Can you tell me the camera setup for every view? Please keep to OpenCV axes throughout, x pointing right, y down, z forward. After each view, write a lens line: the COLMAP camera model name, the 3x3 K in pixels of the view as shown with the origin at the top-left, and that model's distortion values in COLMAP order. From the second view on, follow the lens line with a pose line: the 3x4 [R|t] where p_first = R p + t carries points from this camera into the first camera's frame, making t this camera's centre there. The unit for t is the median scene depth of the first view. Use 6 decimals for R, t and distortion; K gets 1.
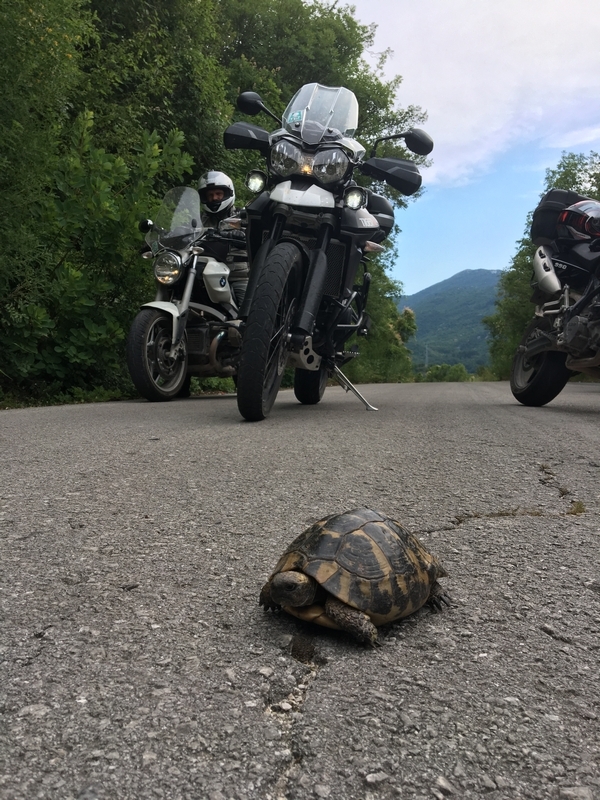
lens RADIAL K [[665.2, 0, 300.0], [0, 665.2, 400.0], [0, 0, 1]] dist [0.000502, -0.009622]
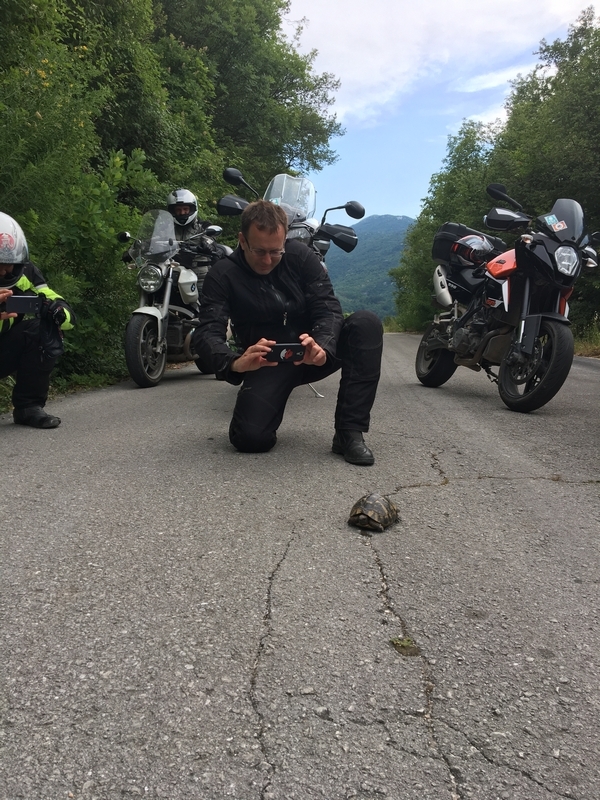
lens RADIAL K [[665.2, 0, 300.0], [0, 665.2, 400.0], [0, 0, 1]] dist [0.000502, -0.009622]
pose [[0.990547, -0.018296, 0.135946, -0.094598], [0.006586, 0.996266, 0.086089, -0.076912], [-0.137014, -0.084380, 0.986969, -0.285241]]
